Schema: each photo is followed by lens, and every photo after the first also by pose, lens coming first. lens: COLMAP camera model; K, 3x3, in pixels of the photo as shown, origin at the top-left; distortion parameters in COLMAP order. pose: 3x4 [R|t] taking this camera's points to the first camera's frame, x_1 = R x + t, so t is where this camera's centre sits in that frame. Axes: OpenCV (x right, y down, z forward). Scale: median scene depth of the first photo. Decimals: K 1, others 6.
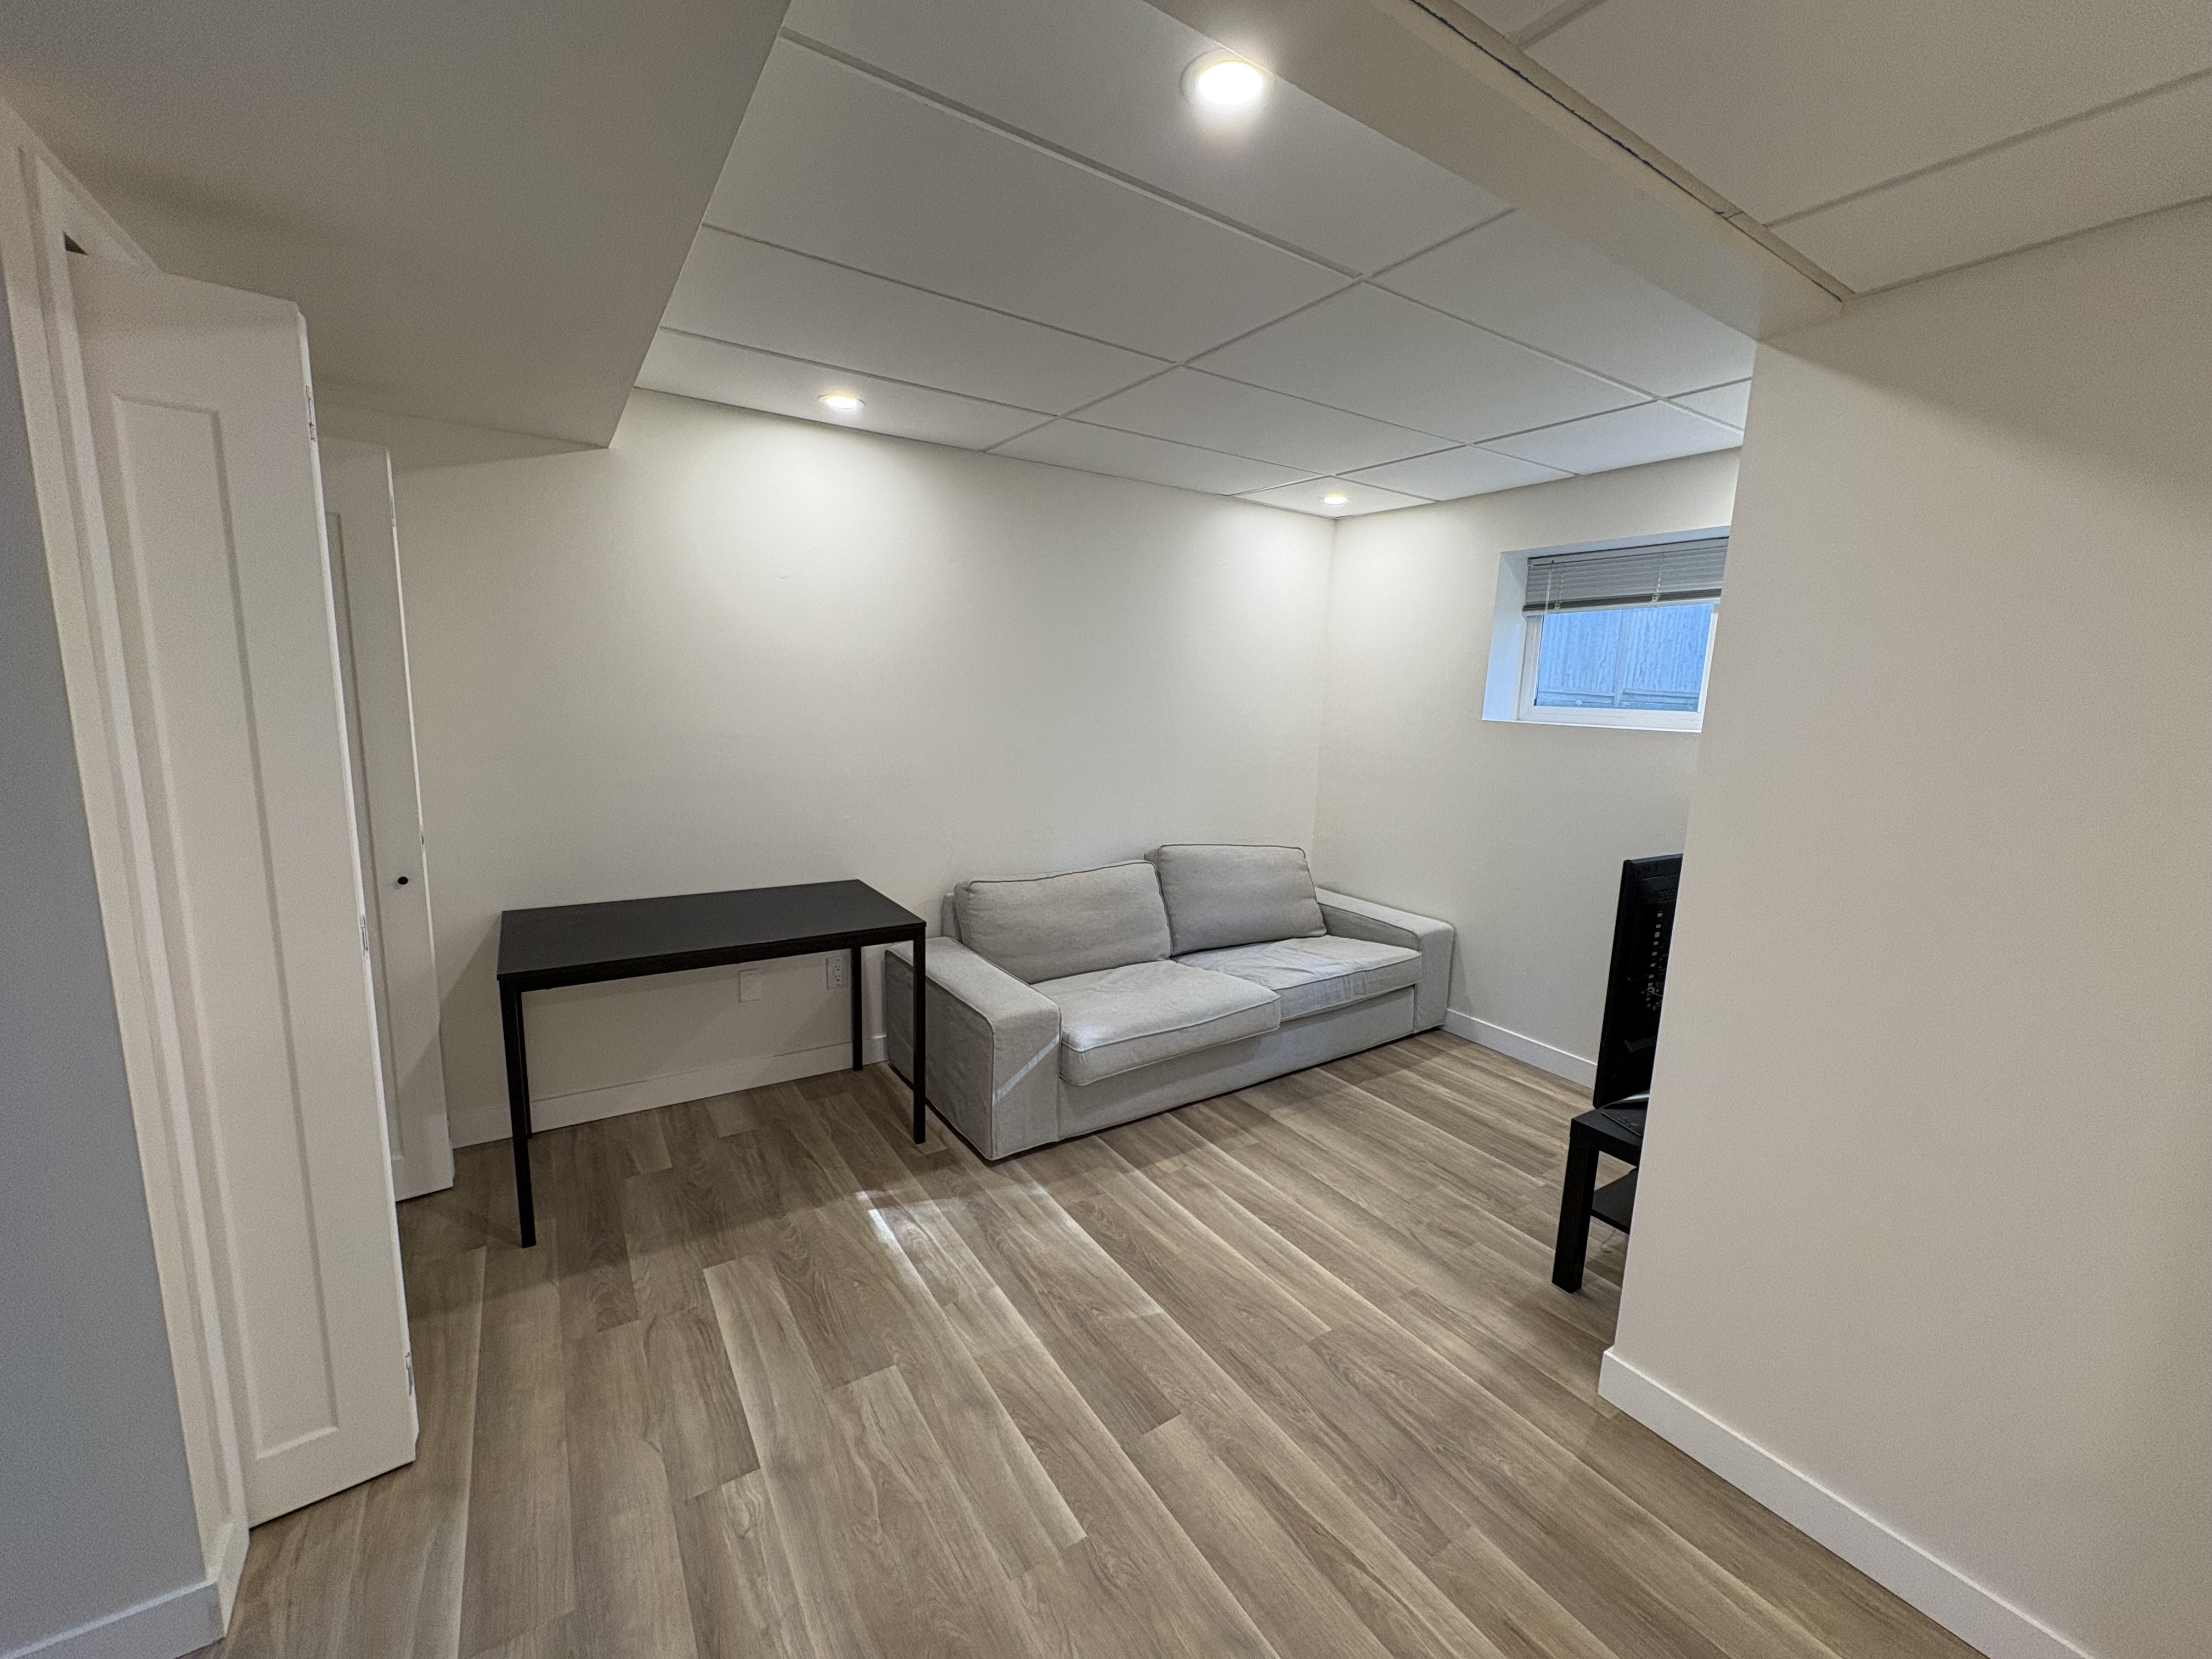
lens RADIAL K [[875.6, 0, 1106.0], [0, 875.6, 829.5], [0, 0, 1]] dist [0.001112, -0.000270]
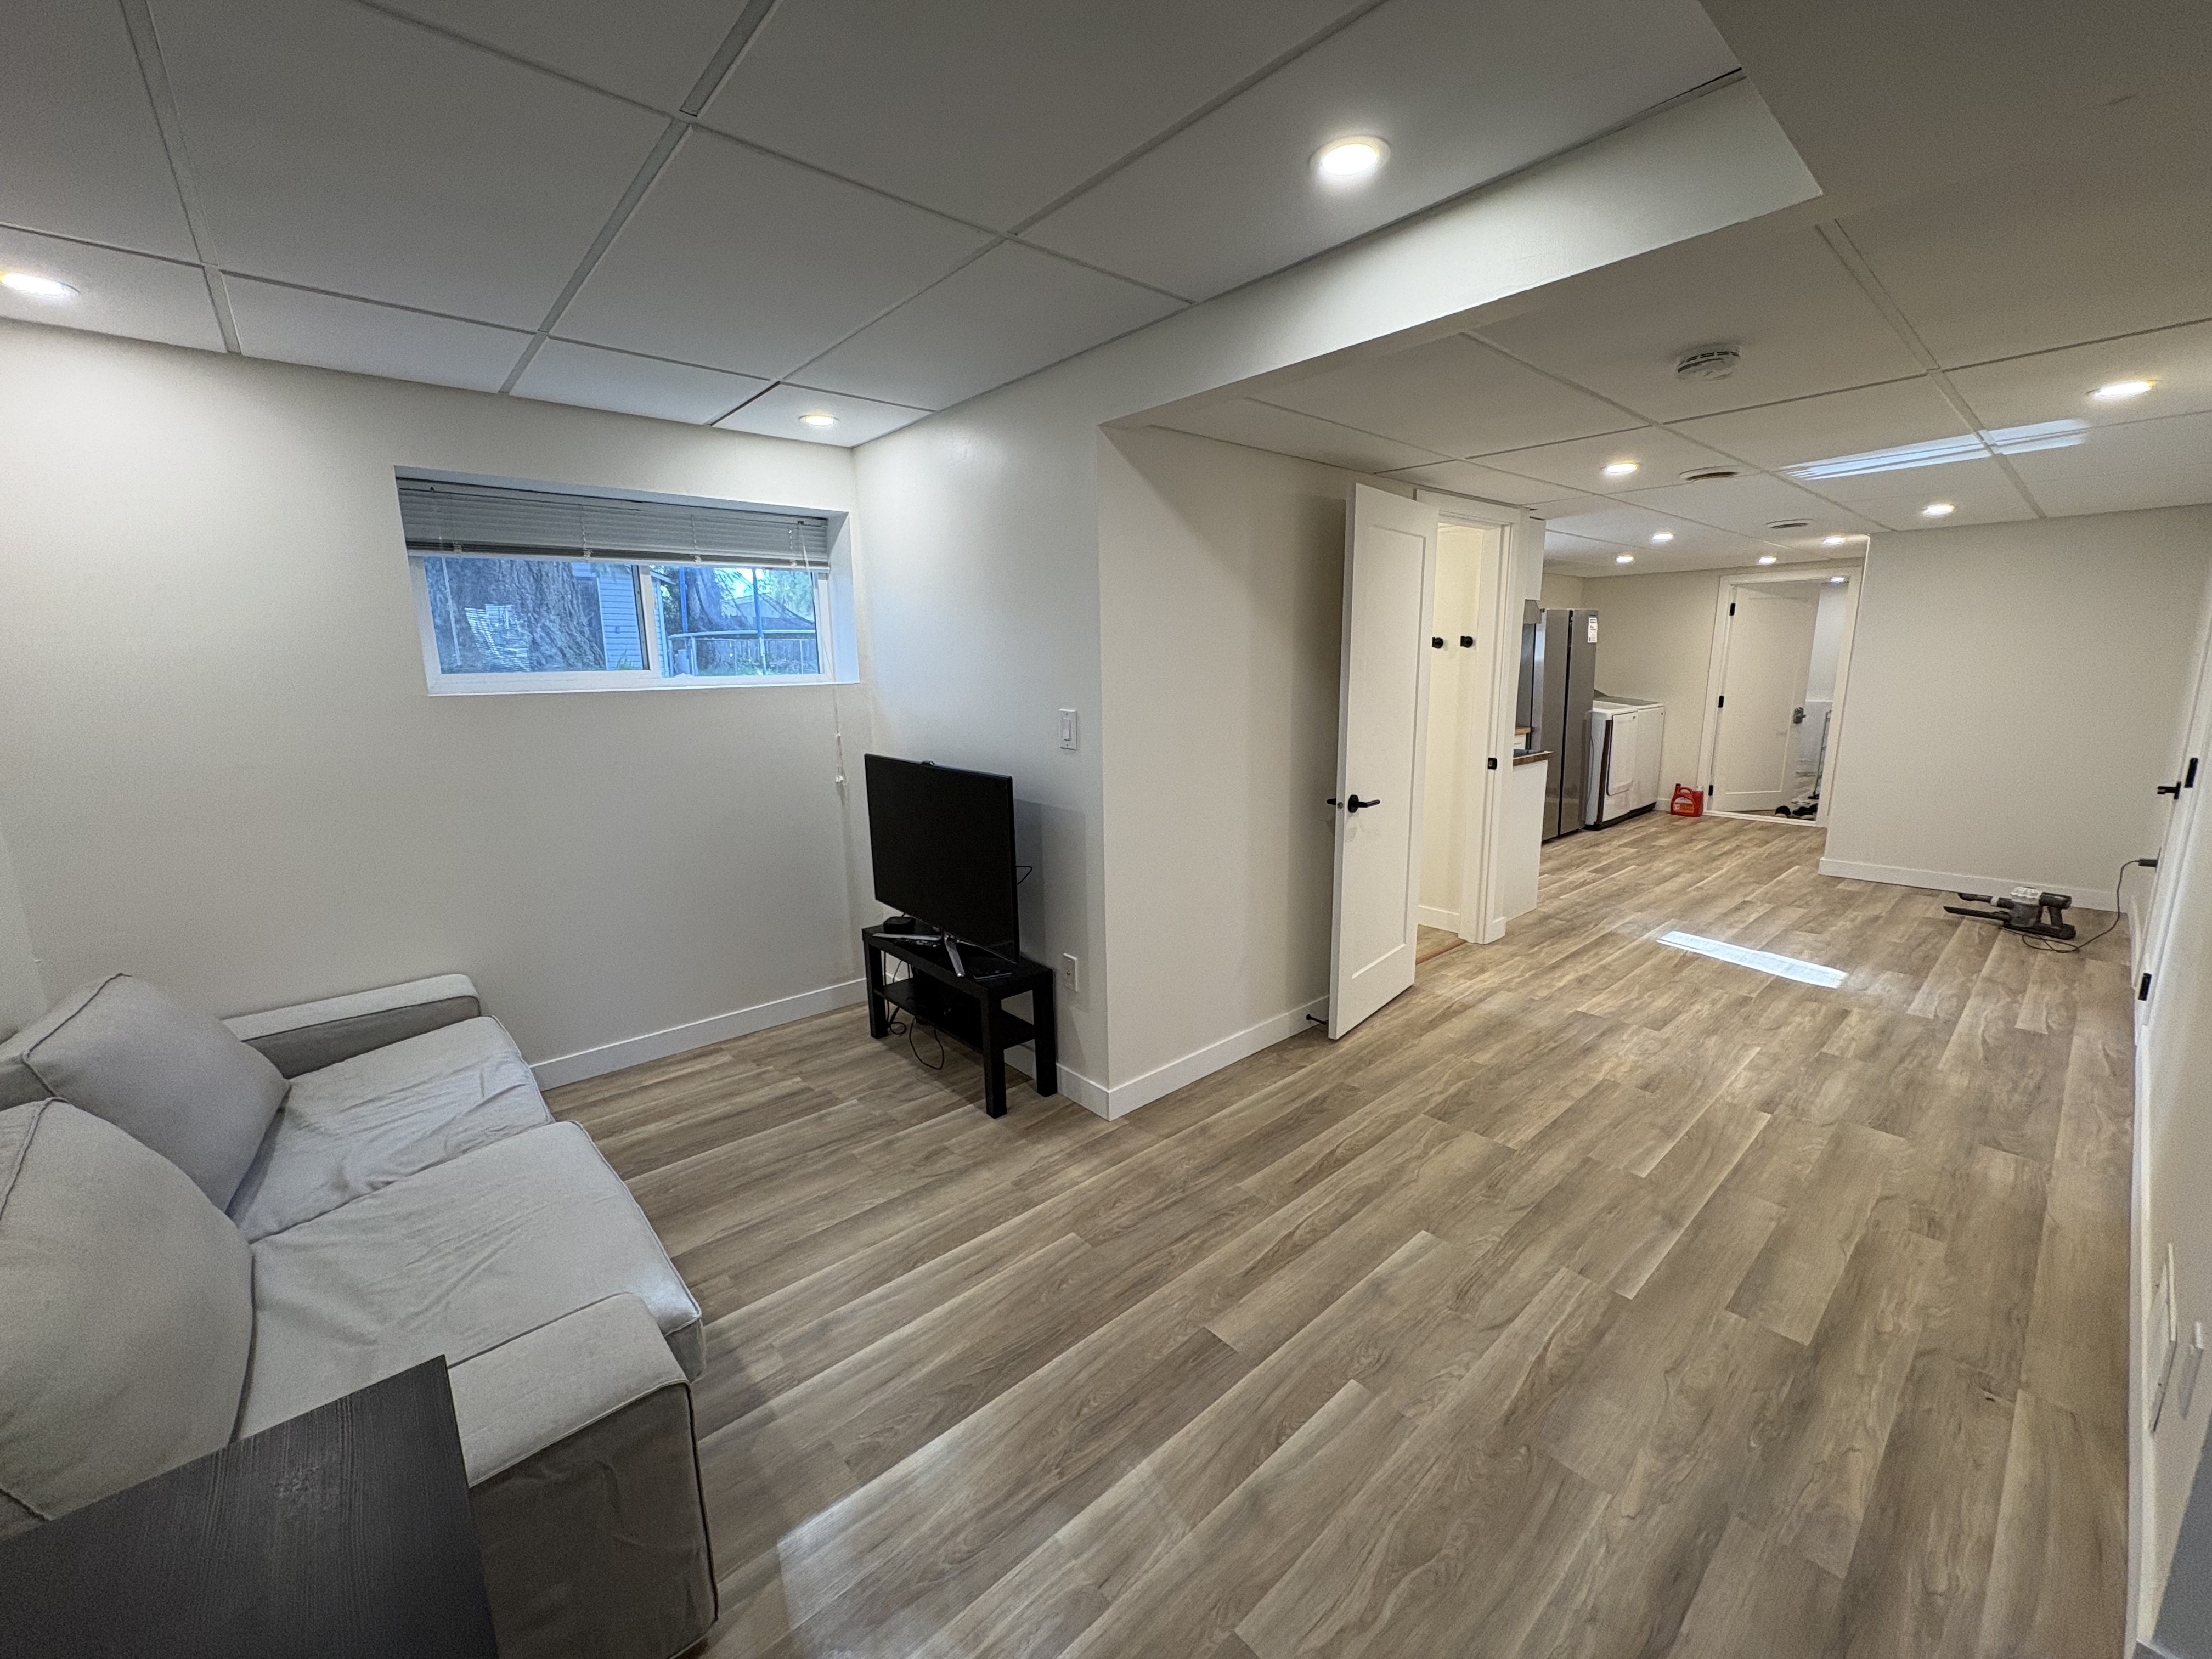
lens RADIAL K [[875.6, 0, 1106.0], [0, 875.6, 829.5], [0, 0, 1]] dist [0.001112, -0.000270]
pose [[-0.142359, -0.219691, 0.965127, -0.727270], [0.166804, 0.955788, 0.242170, -0.186544], [-0.975659, 0.195463, -0.099420, 0.990979]]
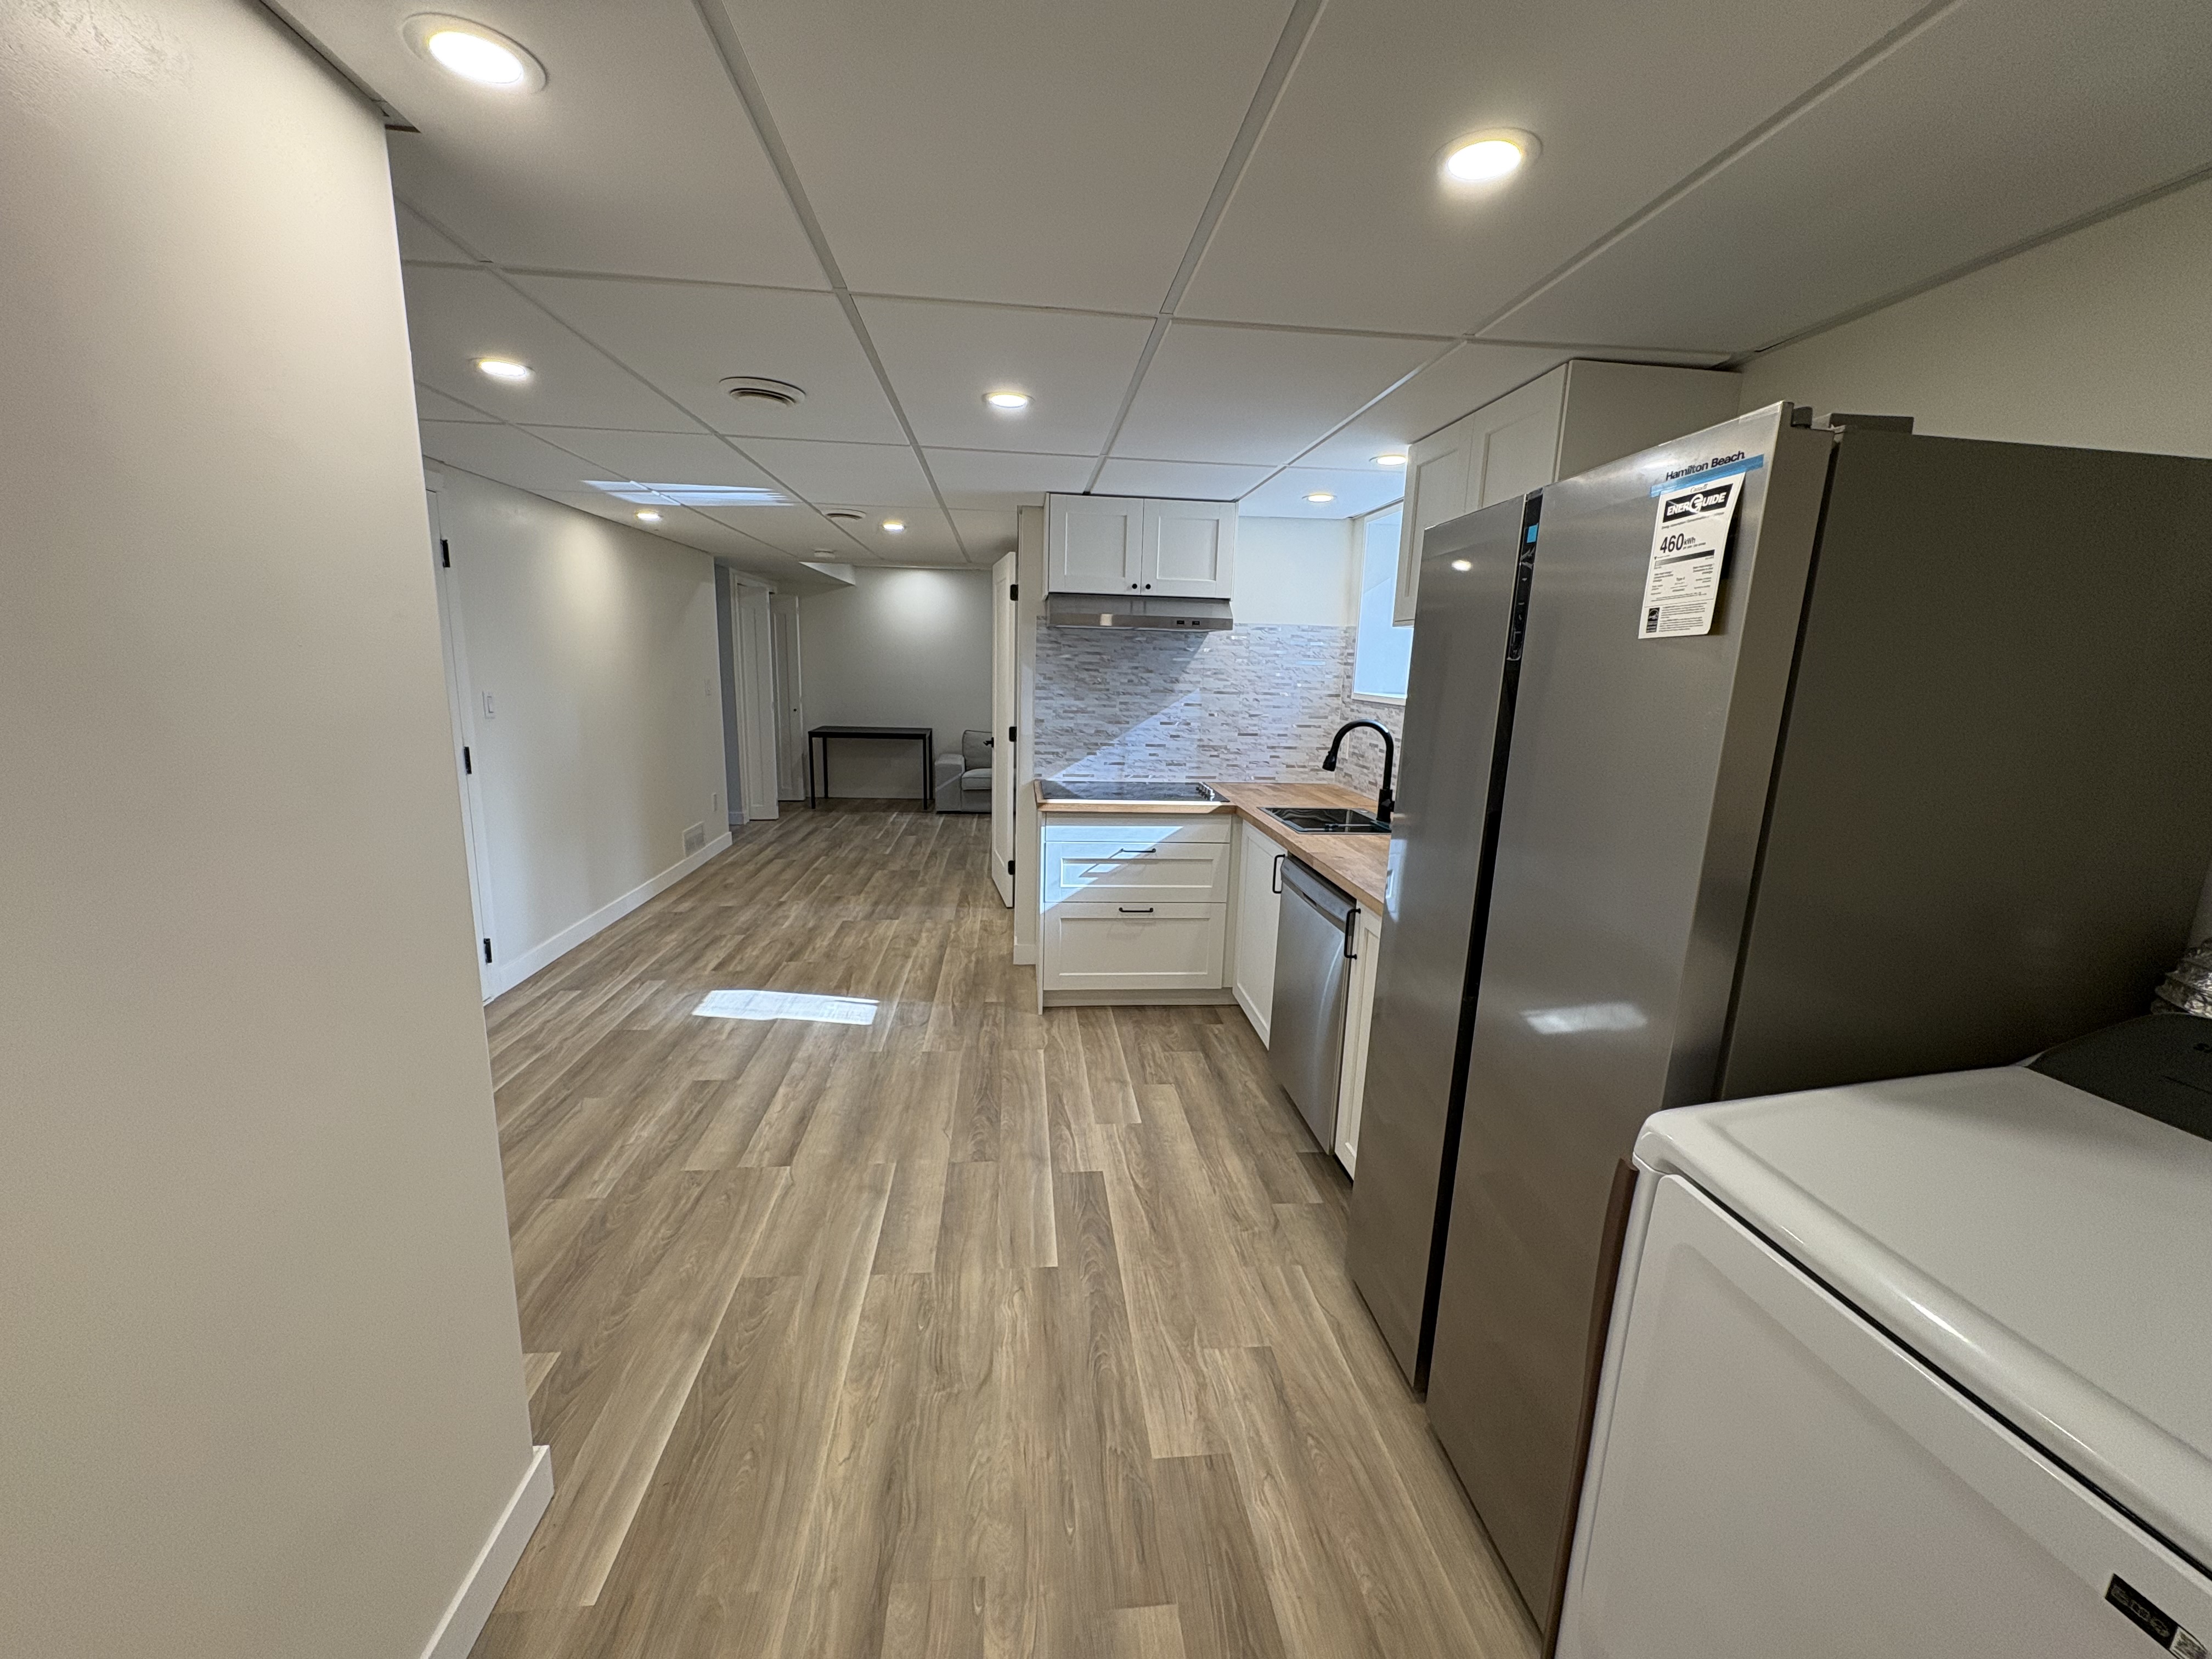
lens RADIAL K [[875.6, 0, 1106.0], [0, 875.6, 829.5], [0, 0, 1]] dist [0.001112, -0.000270]
pose [[0.891070, 0.080284, -0.446708, 2.475414], [-0.071768, 0.996772, 0.035985, 0.401885], [0.448155, -0.000006, 0.893956, -2.077843]]
